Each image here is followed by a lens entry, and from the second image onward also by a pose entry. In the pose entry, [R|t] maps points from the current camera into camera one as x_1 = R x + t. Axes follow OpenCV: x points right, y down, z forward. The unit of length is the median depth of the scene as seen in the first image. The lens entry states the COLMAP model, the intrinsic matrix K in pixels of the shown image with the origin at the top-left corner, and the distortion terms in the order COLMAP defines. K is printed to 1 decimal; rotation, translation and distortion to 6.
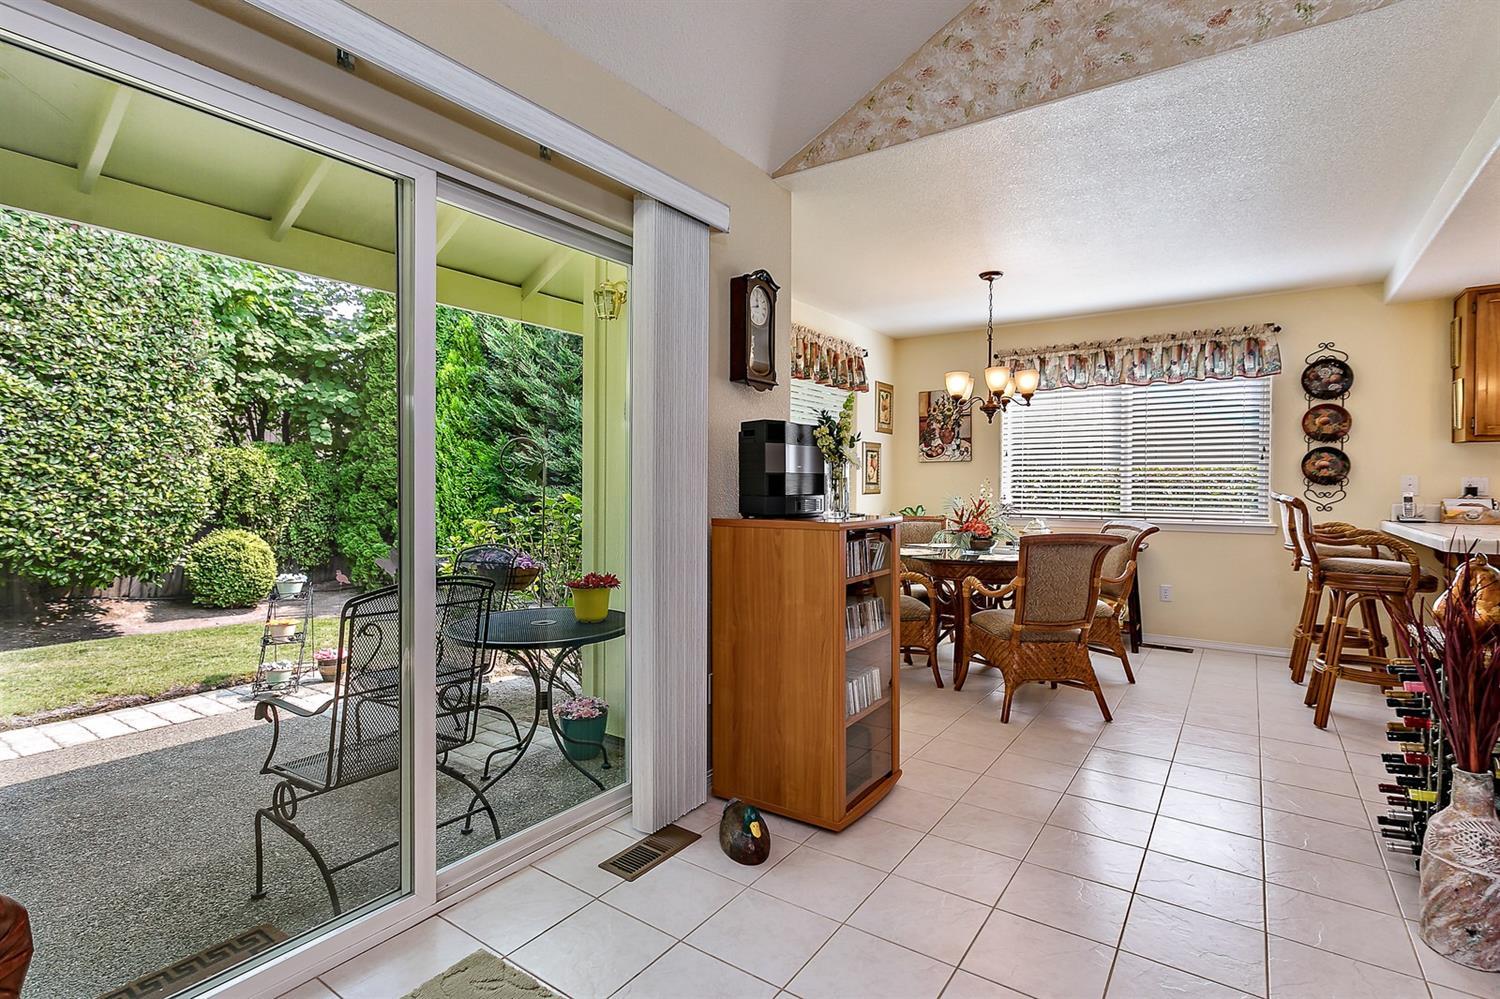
lens RADIAL K [[723.9, 0, 734.6], [0, 723.9, 489.8], [0, 0, 1]] dist [0.000158, 0.001369]
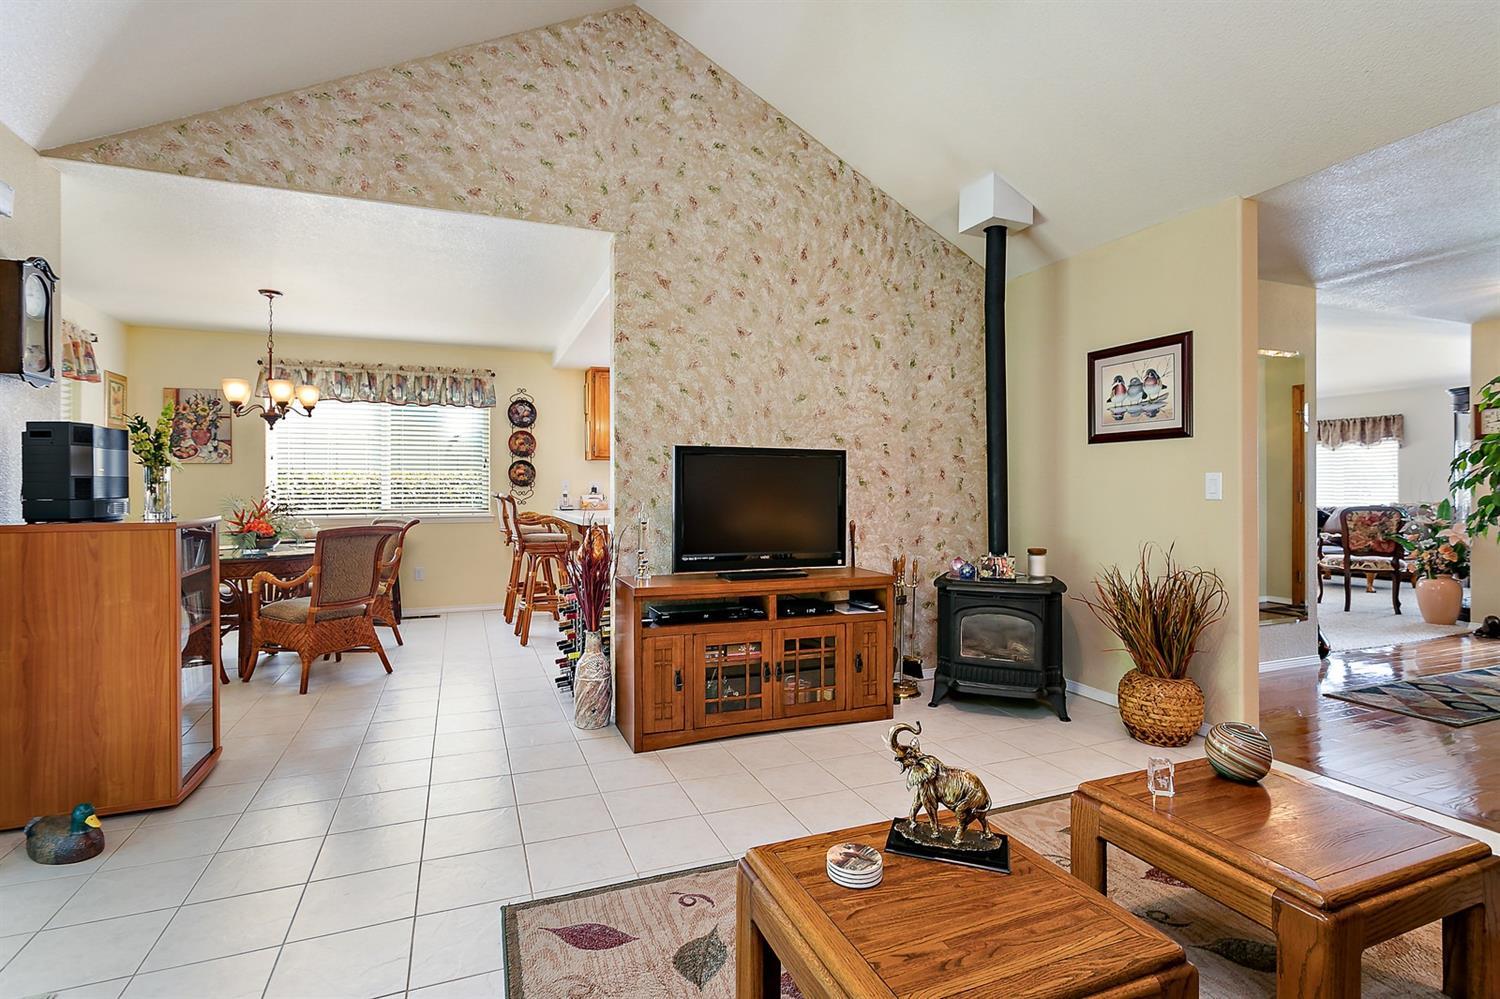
lens RADIAL K [[723.9, 0, 750.5], [0, 723.9, 488.4], [0, 0, 1]] dist [0.000158, 0.001369]
pose [[0.539159, -0.005942, 0.842183, -0.157857], [0.011113, 0.999938, -0.000060, 0.002146], [-0.842130, 0.009391, 0.539192, -0.165074]]
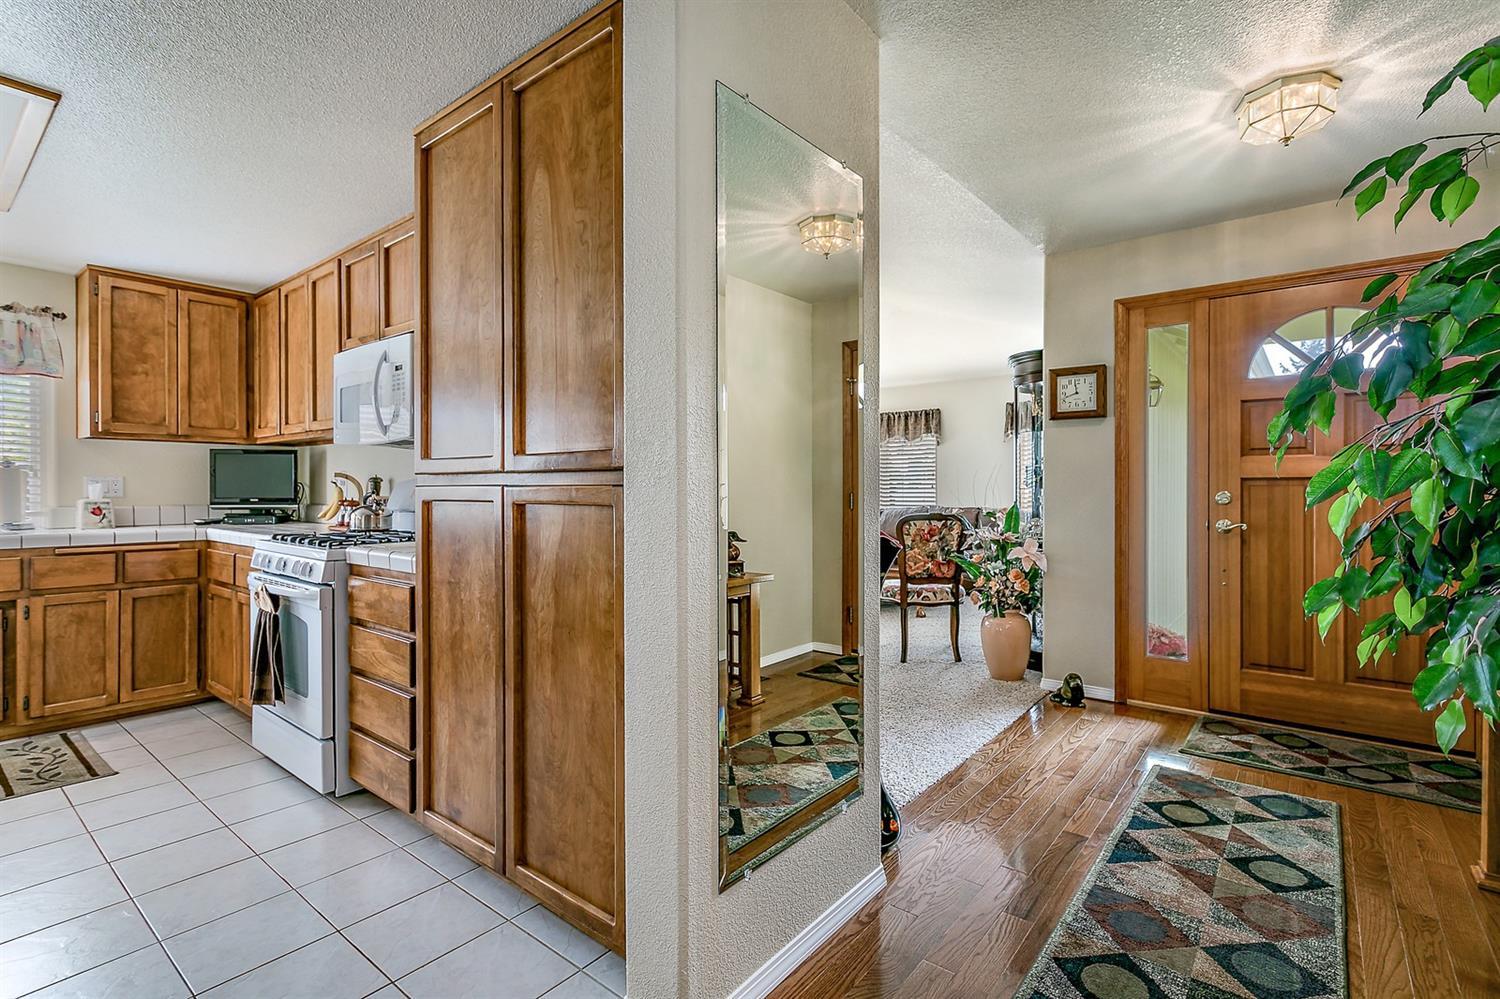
lens RADIAL K [[723.9, 0, 748.5], [0, 723.9, 485.2], [0, 0, 1]] dist [0.000158, 0.001369]
pose [[0.062698, -0.001600, 0.998031, 0.653014], [0.009466, 0.999955, 0.001009, 0.006298], [-0.997988, 0.009384, 0.062710, -0.231609]]
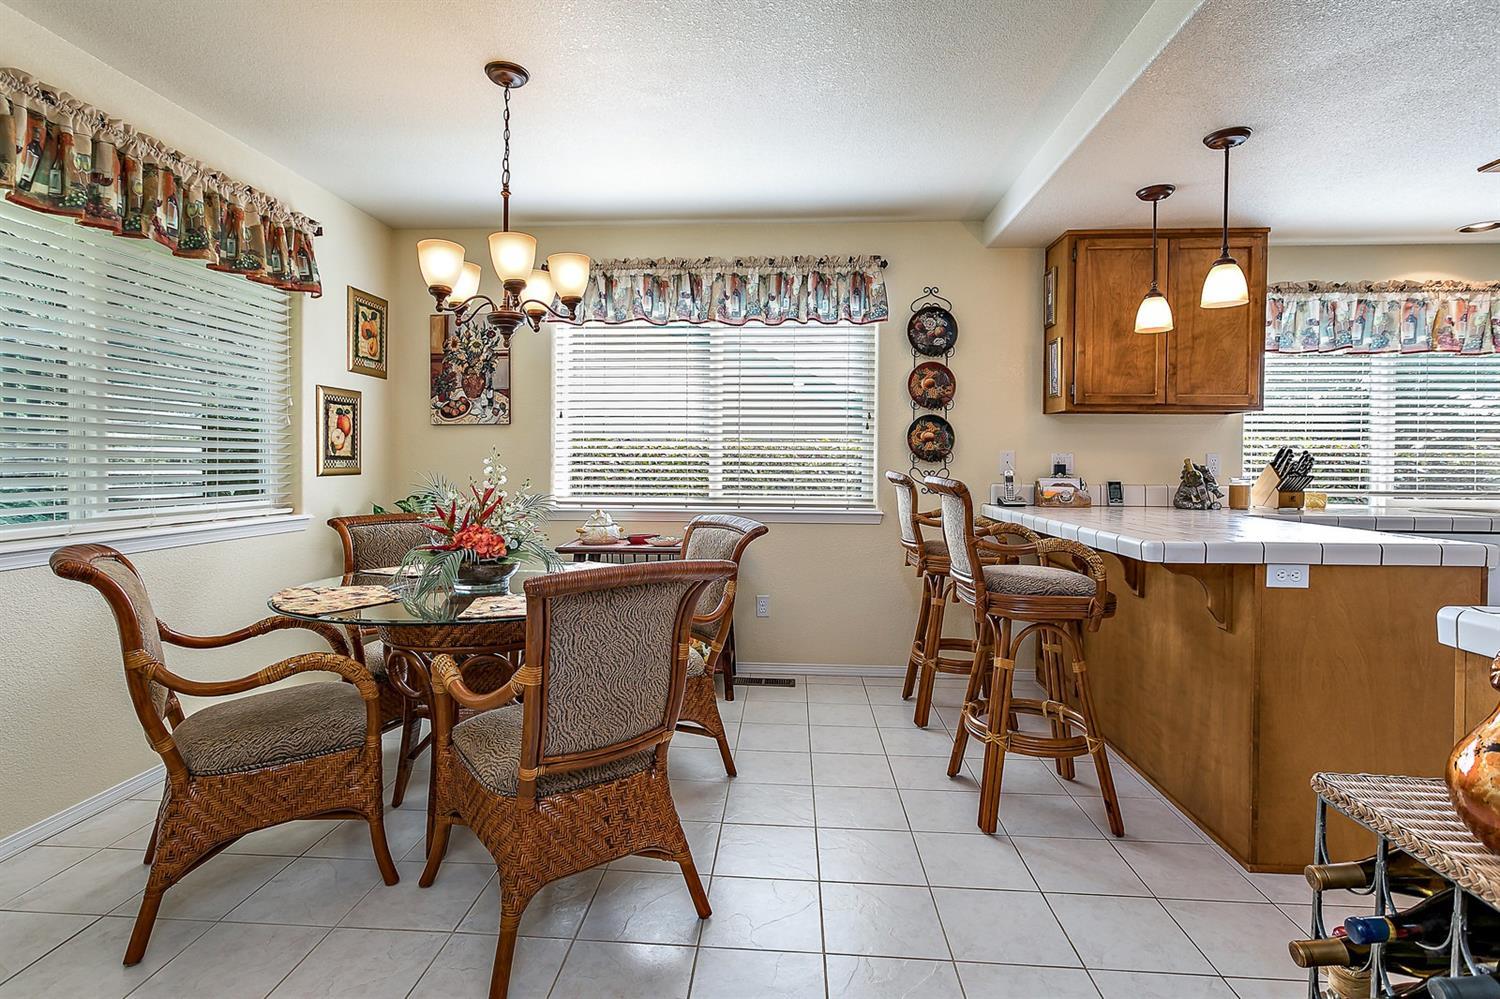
lens RADIAL K [[723.9, 0, 736.2], [0, 723.9, 474.2], [0, 0, 1]] dist [0.000158, 0.001369]
pose [[0.854677, -0.007195, 0.519111, 0.201968], [0.000912, 0.999923, 0.012358, -0.002444], [-0.519160, -0.010088, 0.854618, 0.412020]]
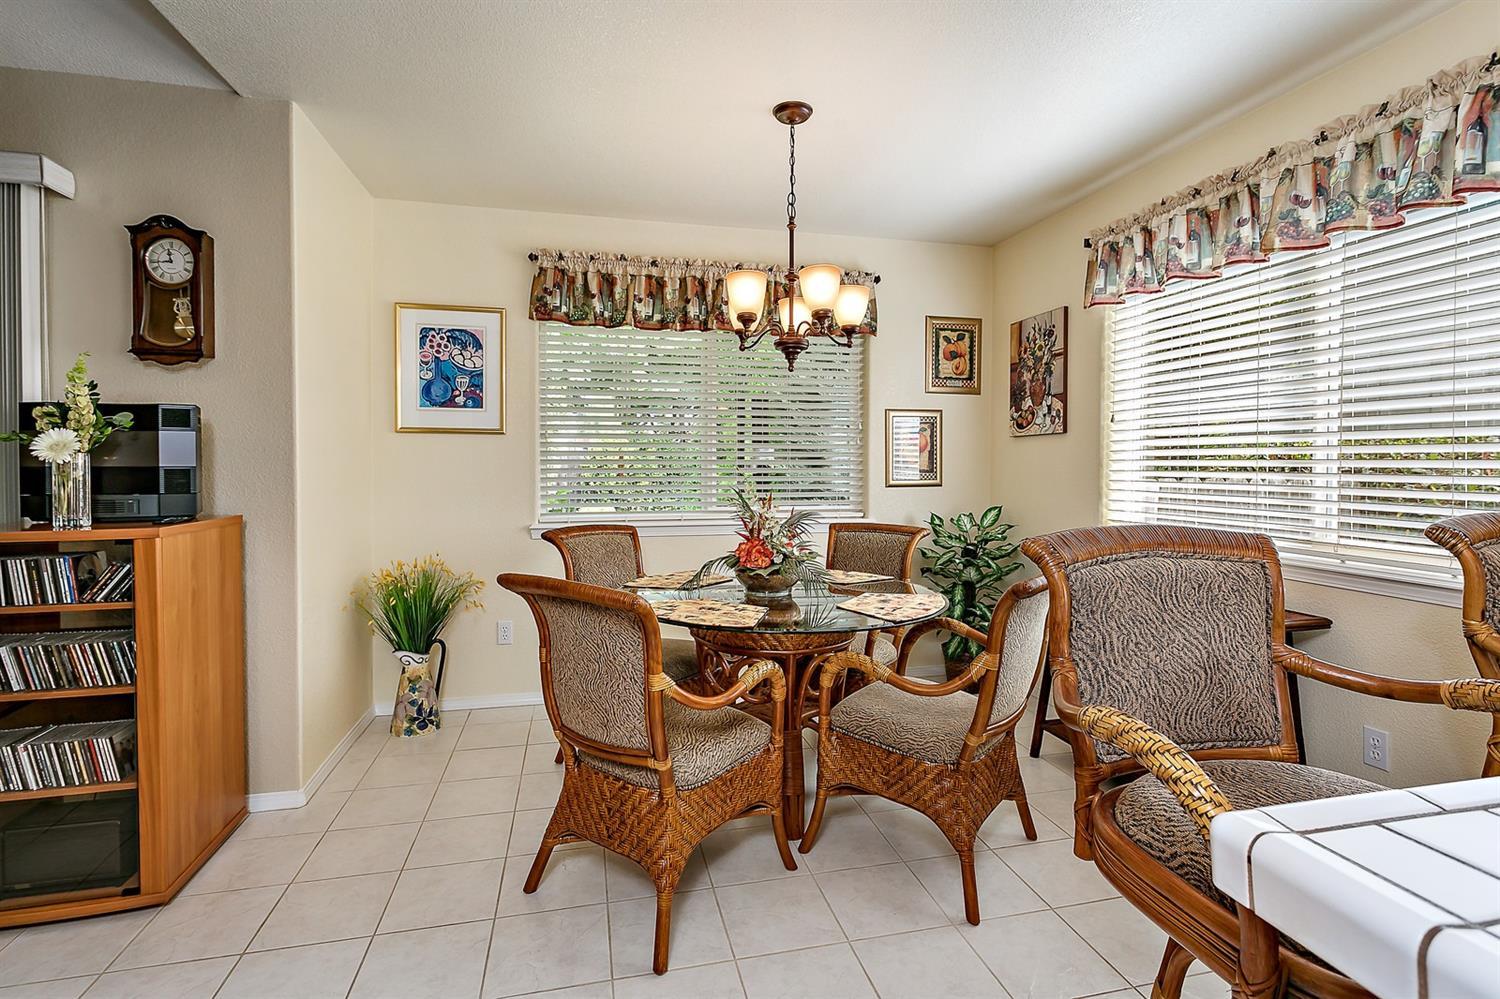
lens RADIAL K [[723.9, 0, 755.9], [0, 723.9, 478.3], [0, 0, 1]] dist [0.000158, 0.001369]
pose [[0.751041, 0.012247, -0.660142, 0.664434], [-0.003743, 0.999891, 0.014293, -0.013764], [0.660245, -0.008264, 0.751005, 0.509865]]
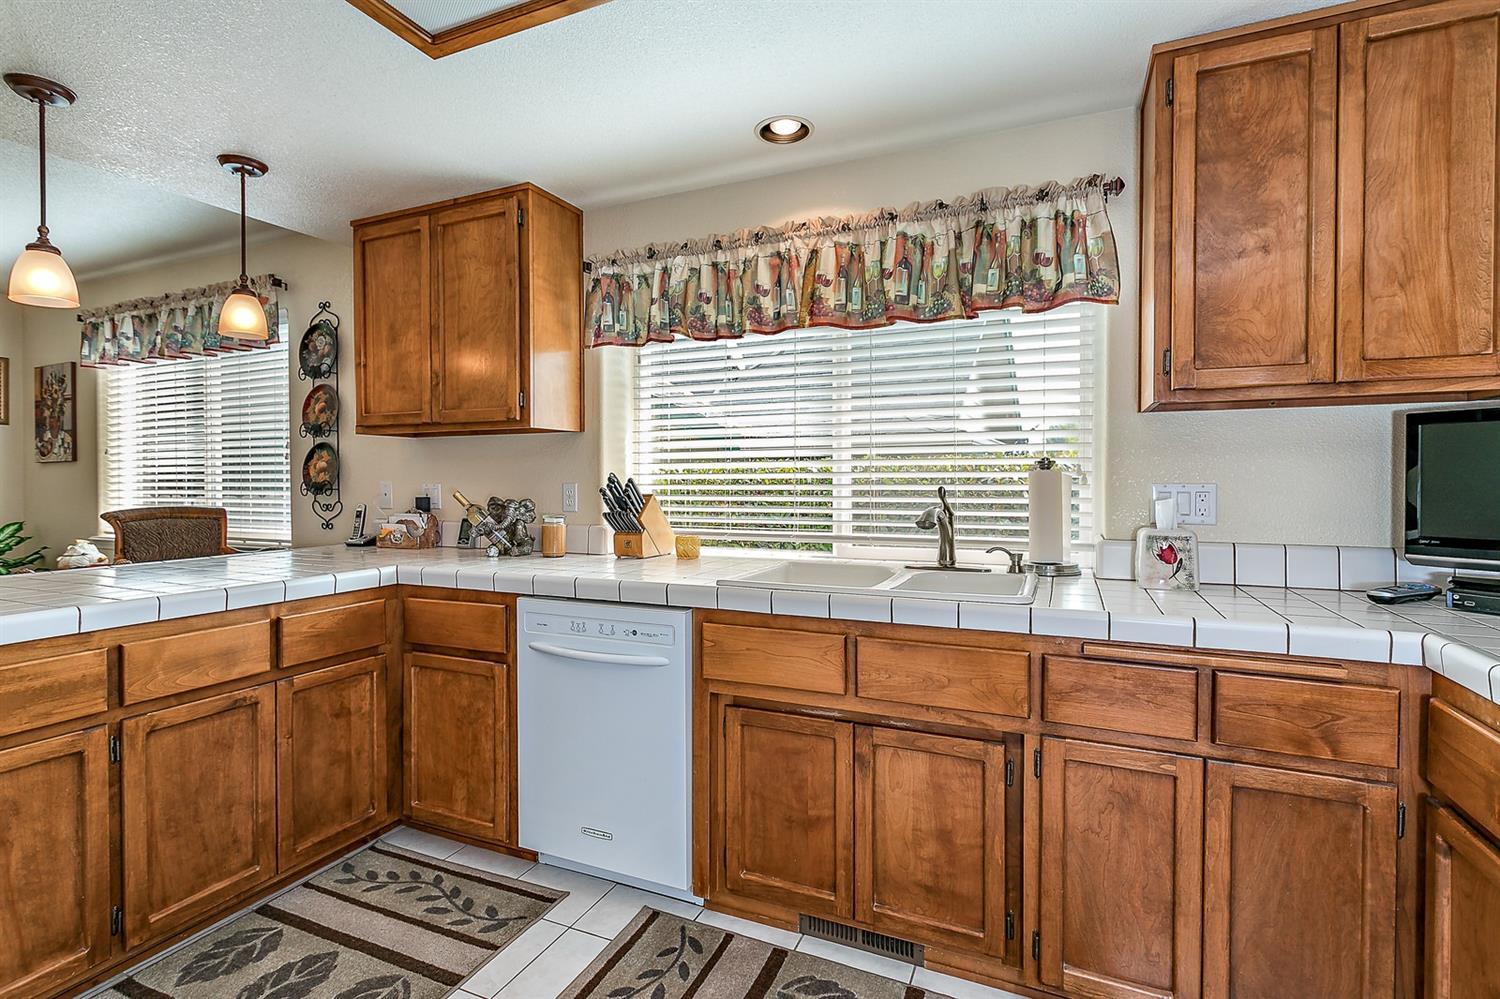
lens RADIAL K [[723.9, 0, 760.0], [0, 723.9, 480.0], [0, 0, 1]] dist [0.000158, 0.001369]
pose [[0.983440, -0.007180, 0.181094, 1.114998], [0.008826, 0.999927, -0.008289, -0.010703], [-0.181021, 0.009750, 0.983431, 0.189897]]
